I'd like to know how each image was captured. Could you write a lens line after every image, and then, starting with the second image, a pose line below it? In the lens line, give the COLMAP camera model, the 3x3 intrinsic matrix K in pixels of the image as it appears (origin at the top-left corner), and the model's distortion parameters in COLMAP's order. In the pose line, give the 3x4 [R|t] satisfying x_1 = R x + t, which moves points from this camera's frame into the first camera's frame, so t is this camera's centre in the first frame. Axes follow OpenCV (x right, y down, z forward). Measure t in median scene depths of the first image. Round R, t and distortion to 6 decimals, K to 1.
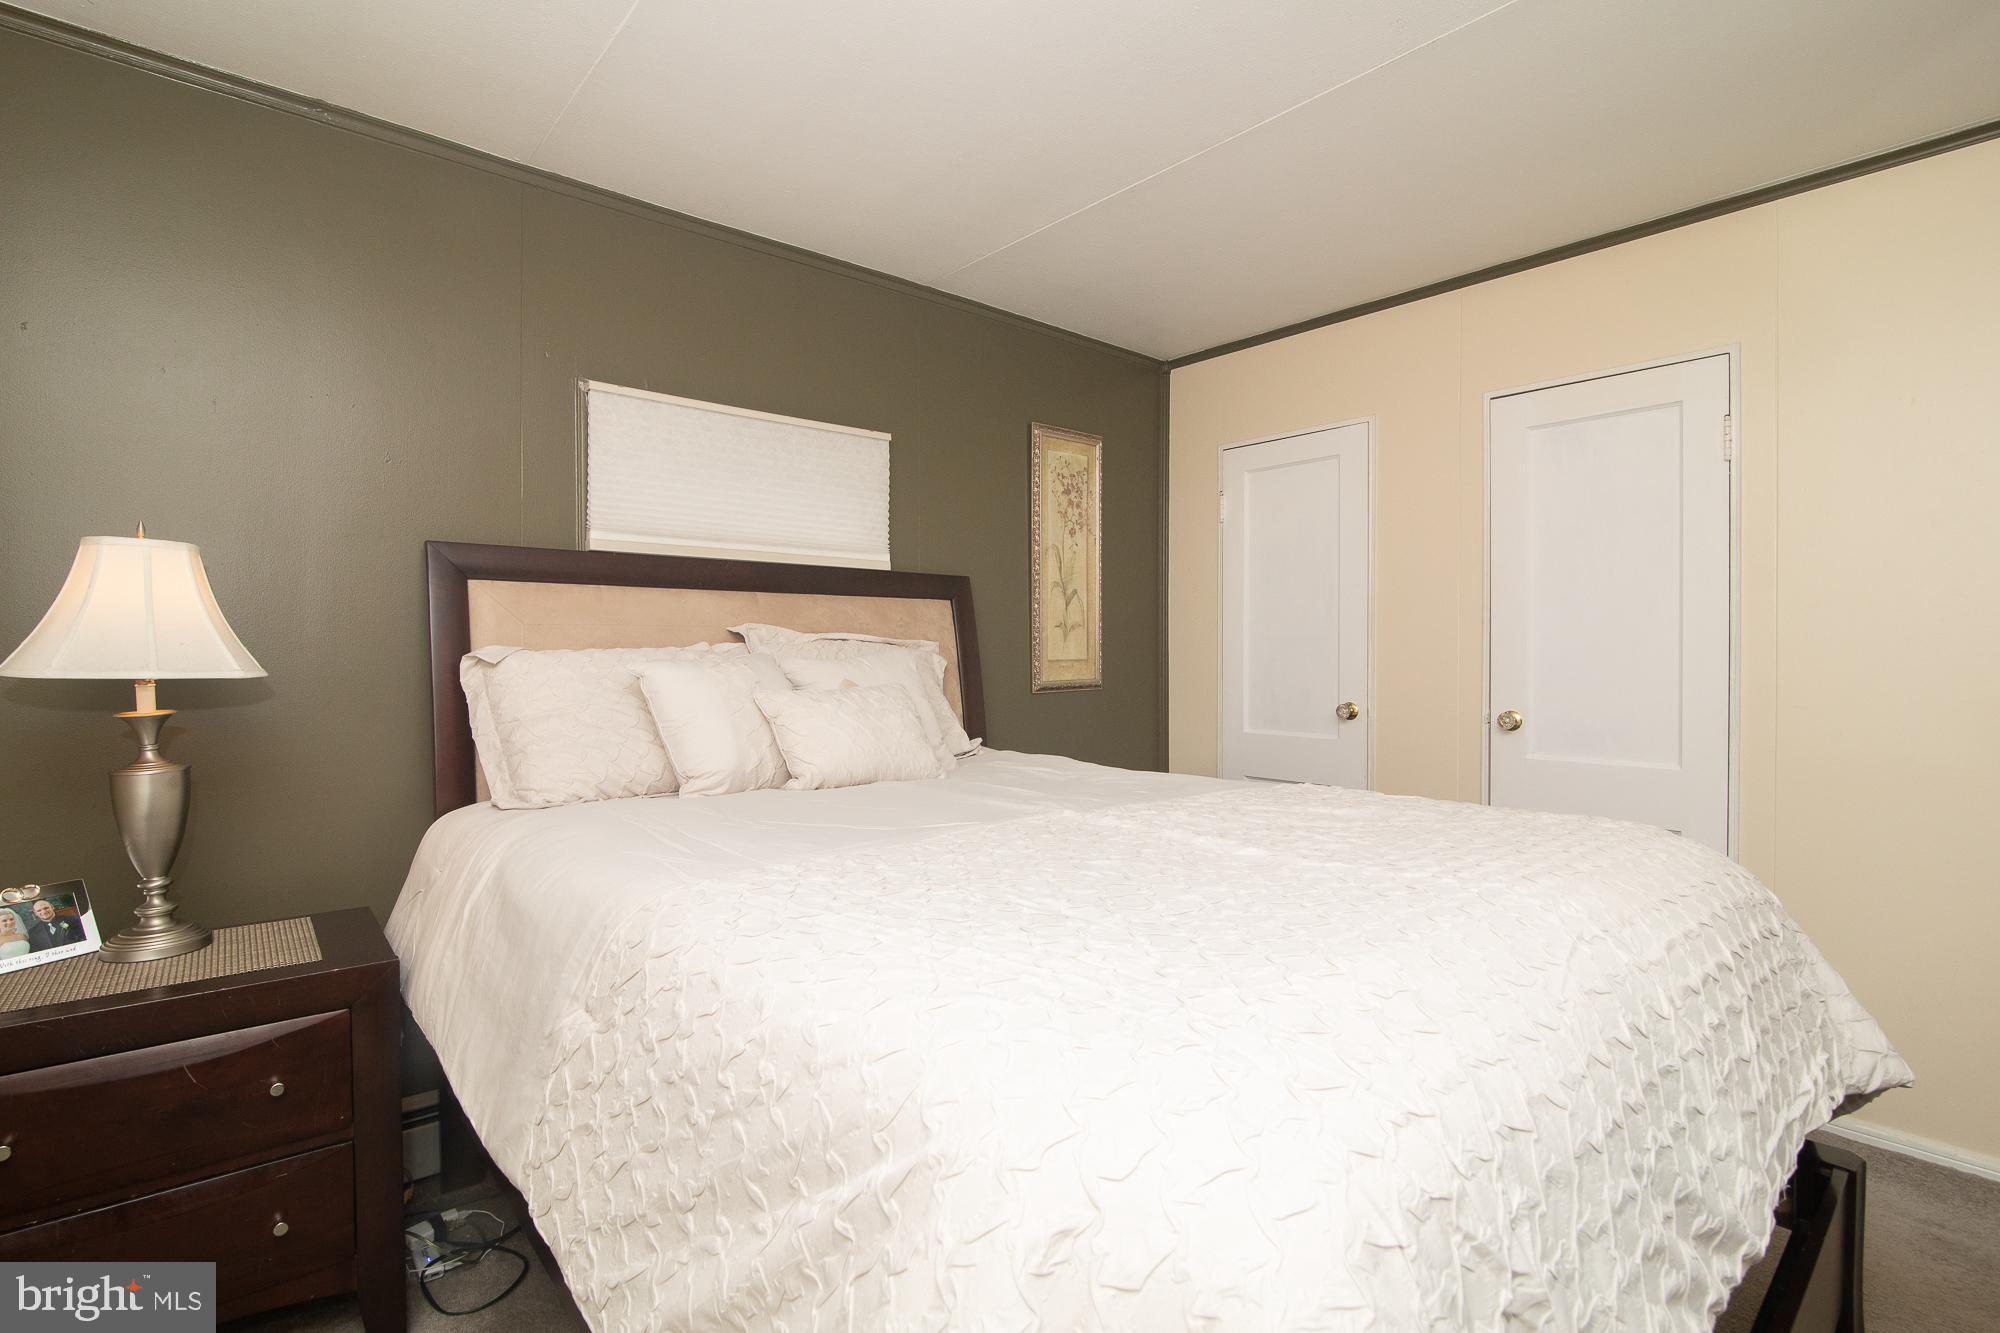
lens RADIAL K [[944.4, 0, 982.4], [0, 944.4, 662.7], [0, 0, 1]] dist [-0.015365, -0.000254]
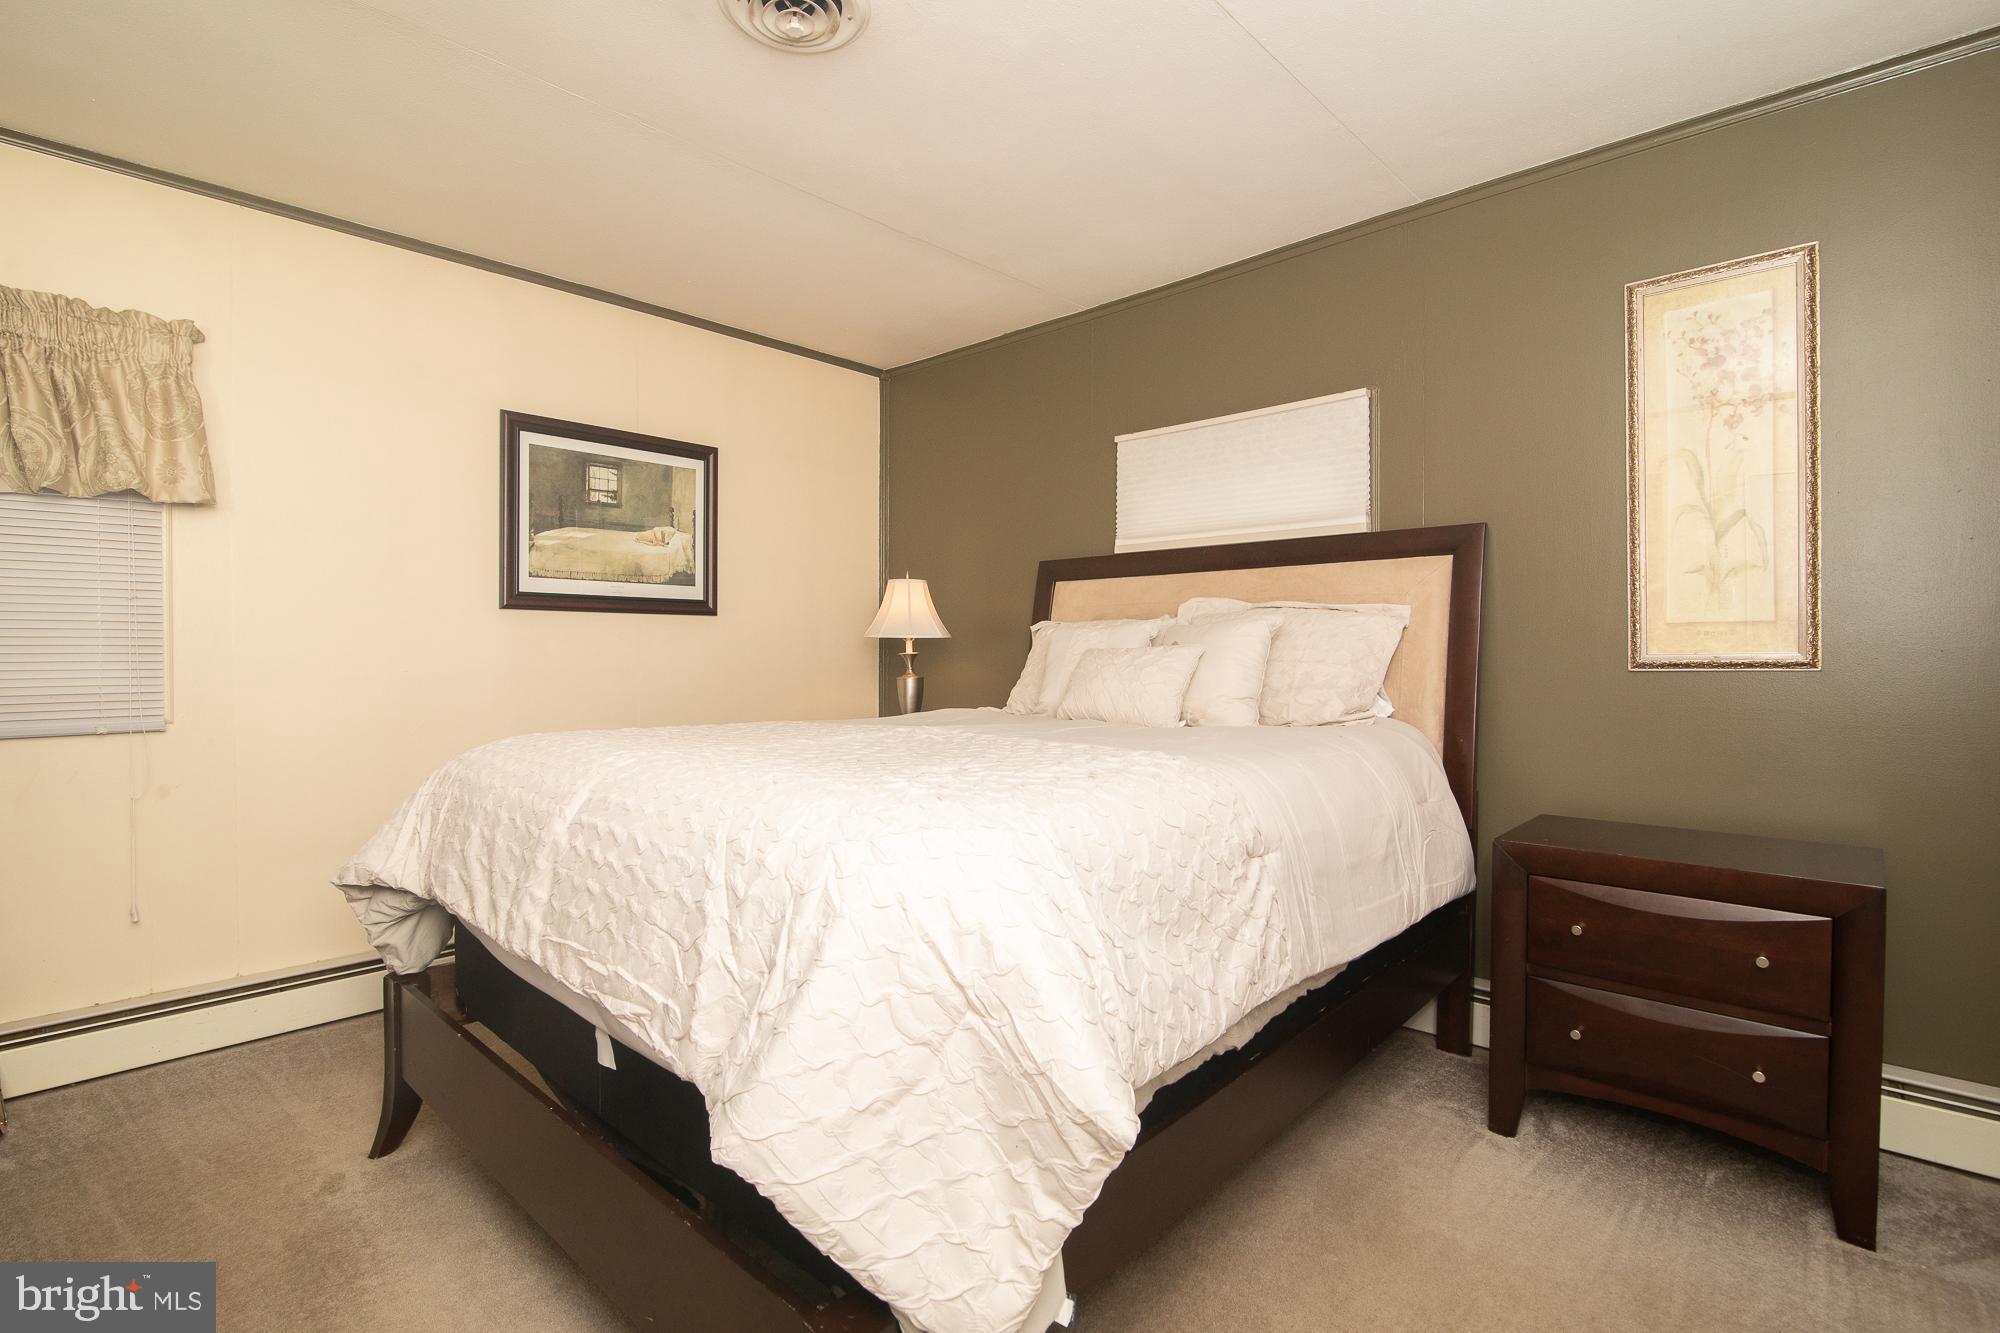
lens RADIAL K [[944.4, 0, 982.4], [0, 944.4, 662.7], [0, 0, 1]] dist [-0.015365, -0.000254]
pose [[0.091076, 0.012359, -0.995767, 0.812923], [-0.011810, 0.999866, 0.011330, 0.027761], [0.995774, 0.010728, 0.091210, 0.530924]]
